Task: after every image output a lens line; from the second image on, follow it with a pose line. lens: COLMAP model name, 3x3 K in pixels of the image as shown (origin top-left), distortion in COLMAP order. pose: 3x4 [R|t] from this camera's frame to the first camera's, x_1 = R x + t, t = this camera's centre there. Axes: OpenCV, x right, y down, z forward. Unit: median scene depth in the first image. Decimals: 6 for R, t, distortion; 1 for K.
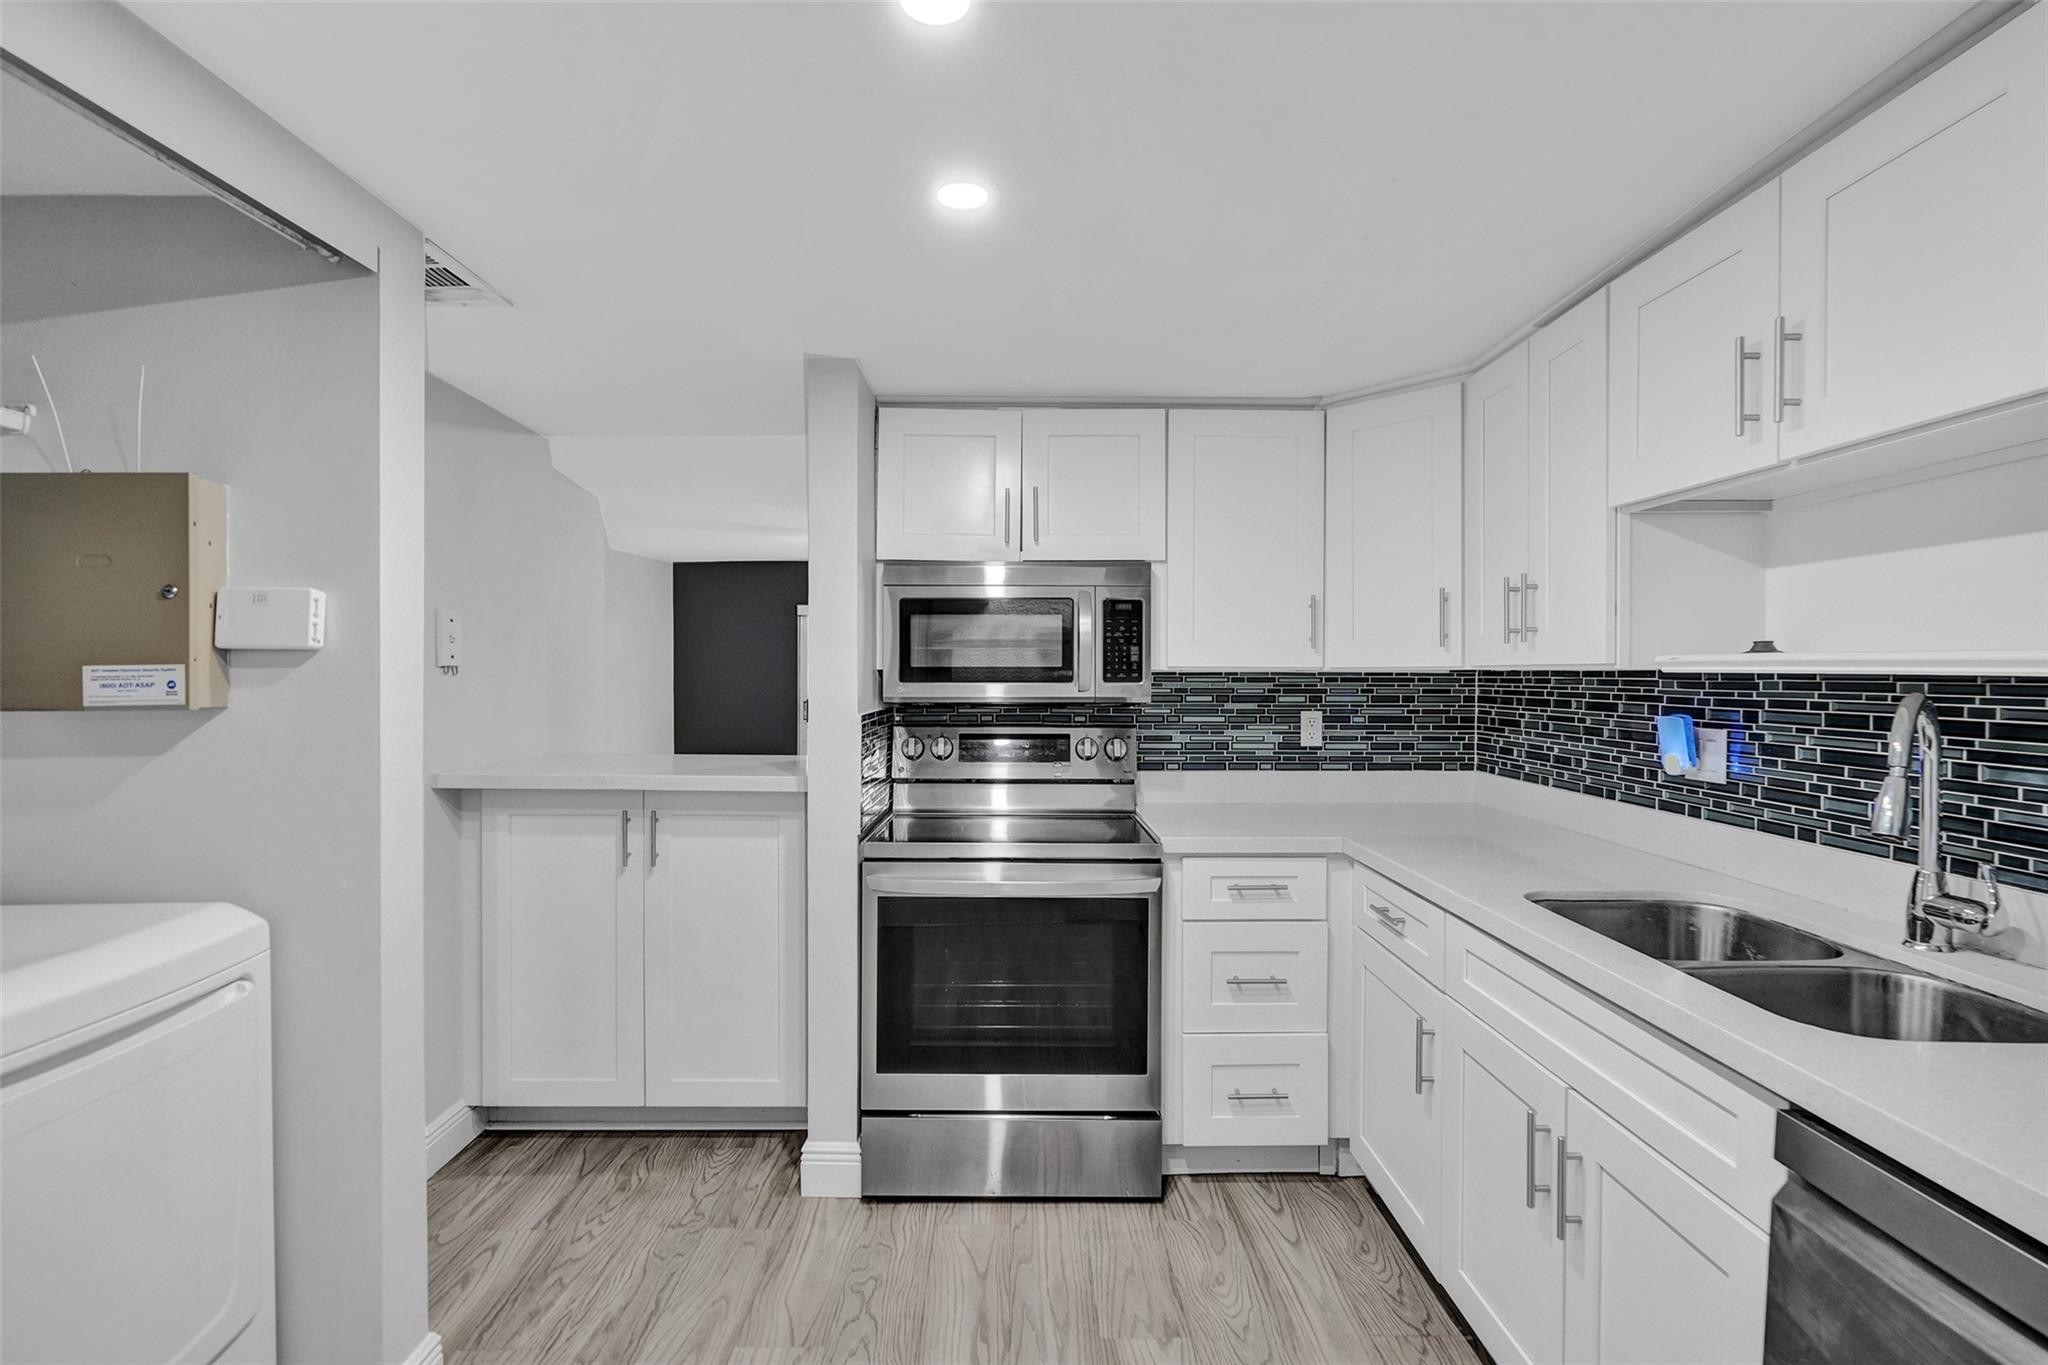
lens RADIAL K [[957.2, 0, 1045.9], [0, 957.2, 687.8], [0, 0, 1]] dist [-0.003927, 0.001465]
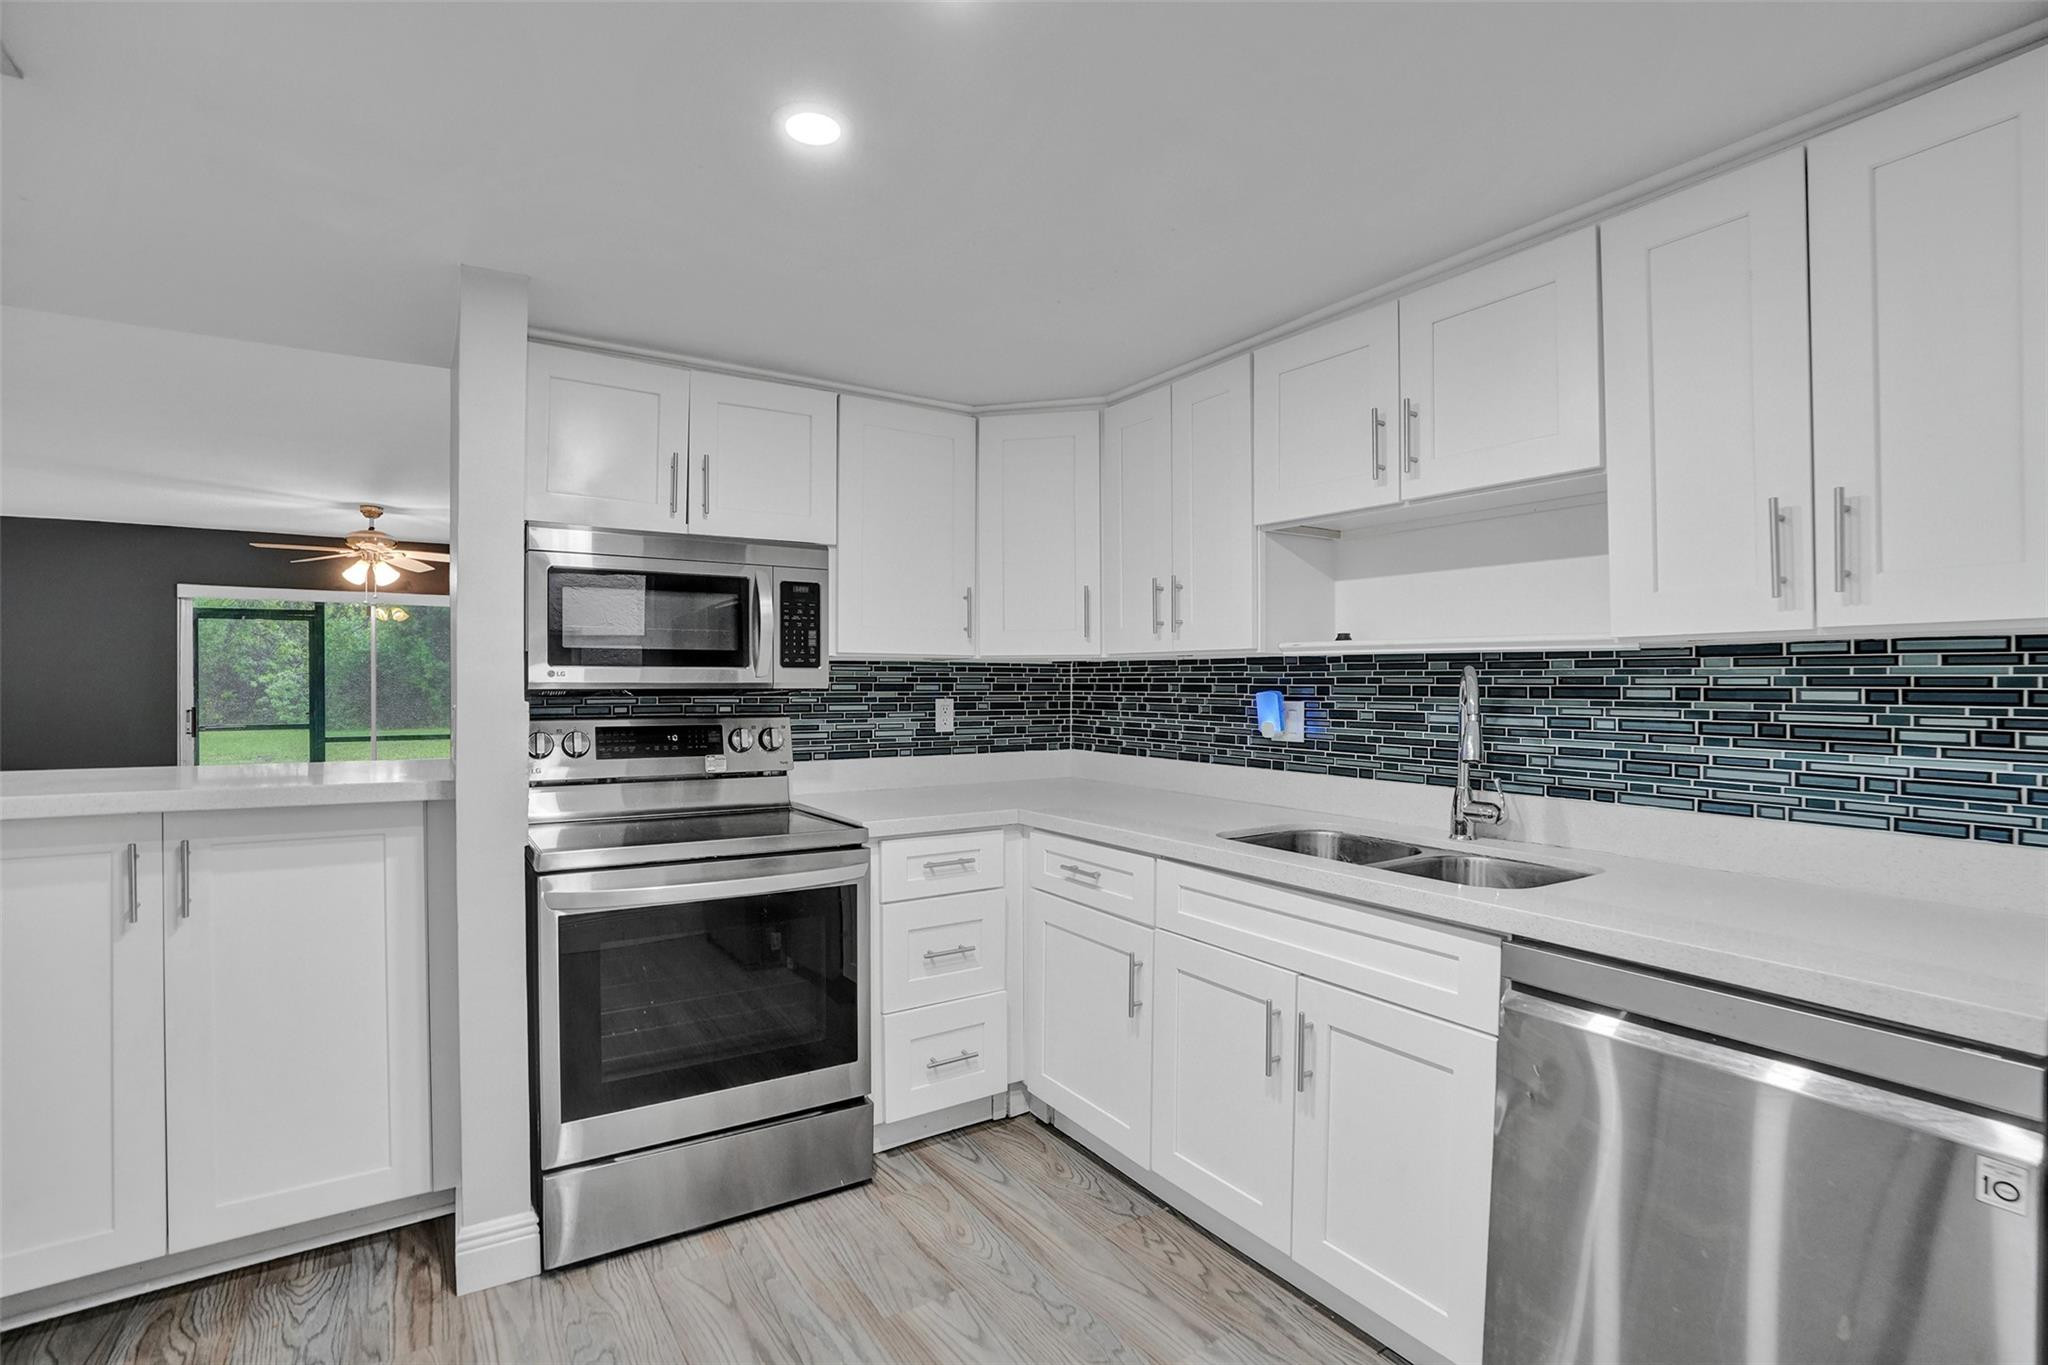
lens RADIAL K [[957.2, 0, 1027.4], [0, 957.2, 699.9], [0, 0, 1]] dist [-0.003927, 0.001465]
pose [[0.851184, -0.011011, 0.524753, -0.257486], [0.007812, 0.999935, 0.008309, 0.022445], [-0.524810, -0.002973, 0.851214, 0.057882]]
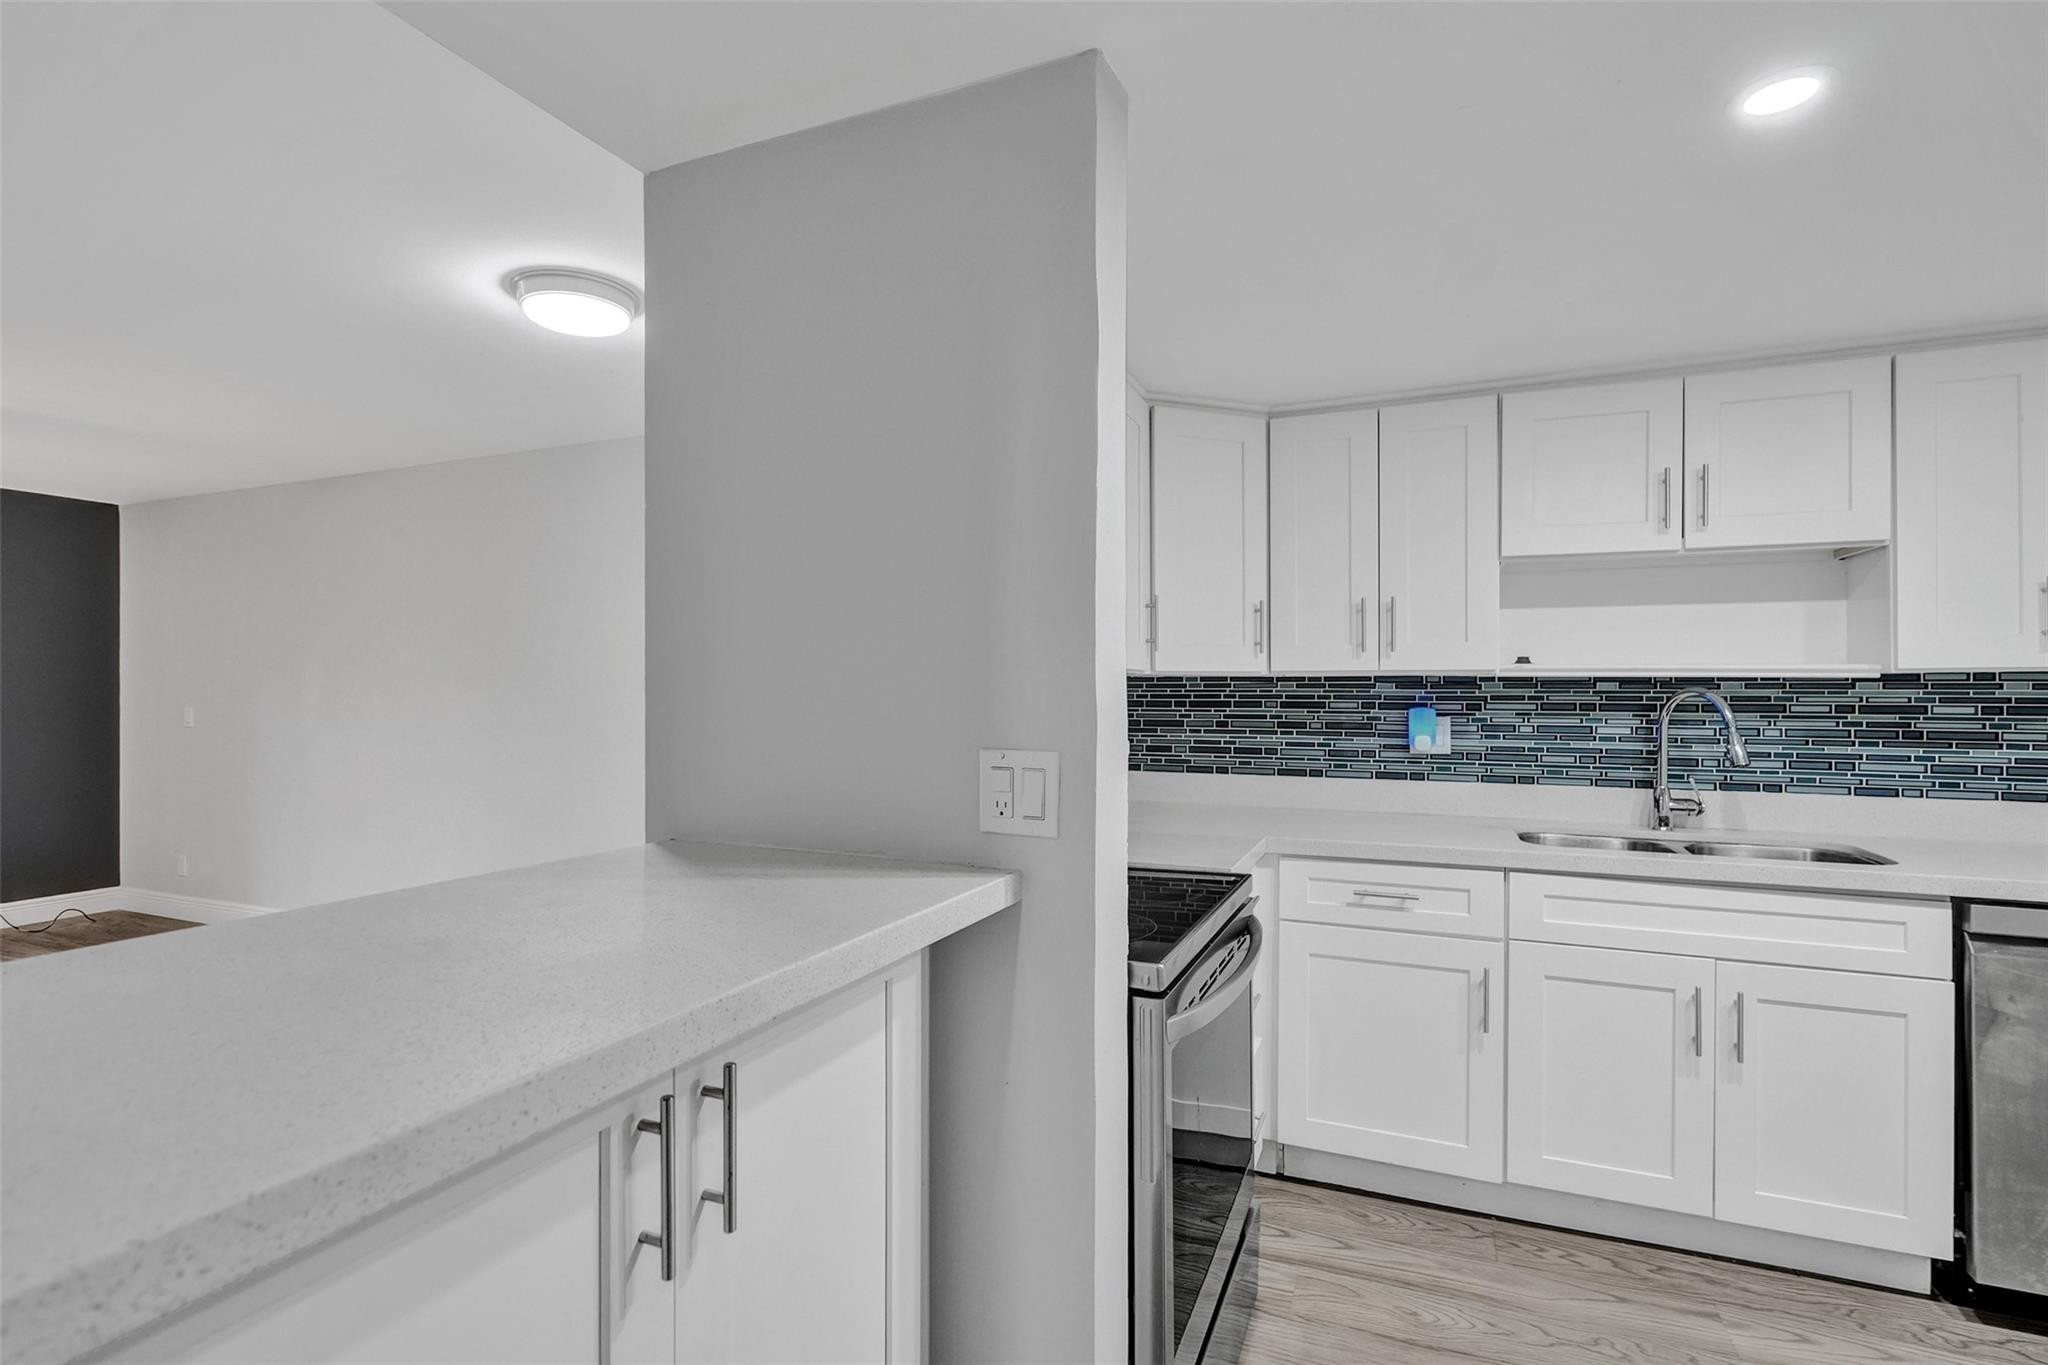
lens RADIAL K [[957.2, 0, 1026.4], [0, 957.2, 688.1], [0, 0, 1]] dist [-0.003927, 0.001465]
pose [[0.421902, -0.015157, 0.906515, -0.720411], [0.018572, 0.999795, 0.008073, -0.019608], [-0.906451, 0.013430, 0.422097, 0.799688]]
